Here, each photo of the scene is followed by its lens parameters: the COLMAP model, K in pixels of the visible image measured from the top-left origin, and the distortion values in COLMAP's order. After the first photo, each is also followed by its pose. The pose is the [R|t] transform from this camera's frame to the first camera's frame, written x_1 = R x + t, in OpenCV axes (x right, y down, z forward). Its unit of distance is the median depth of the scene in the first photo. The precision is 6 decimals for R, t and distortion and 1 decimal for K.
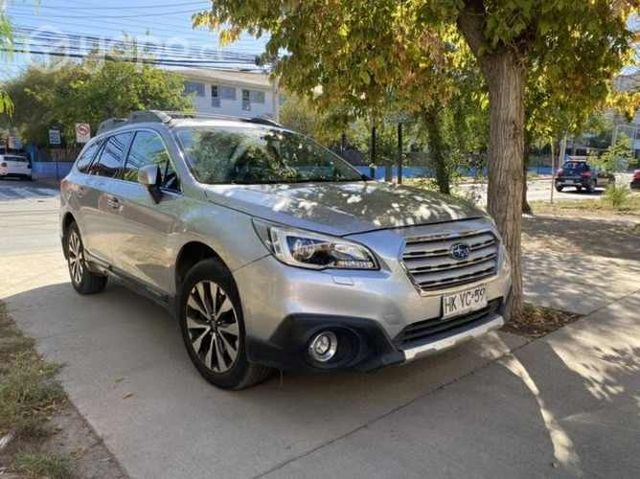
lens RADIAL K [[494.3, 0, 320.0], [0, 494.3, 239.5], [0, 0, 1]] dist [0.001332, -0.001022]
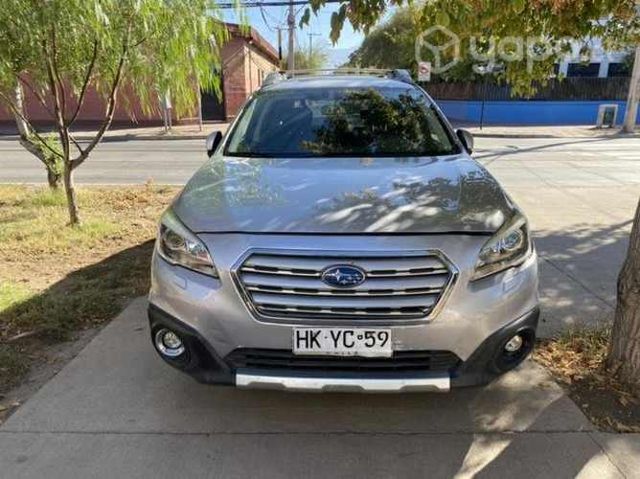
lens RADIAL K [[494.3, 0, 320.0], [0, 494.3, 239.5], [0, 0, 1]] dist [0.001332, -0.001022]
pose [[0.742079, 0.175947, -0.646808, 0.743570], [-0.089726, 0.982325, 0.164274, -0.152603], [0.664280, -0.063869, 0.744750, 0.428207]]
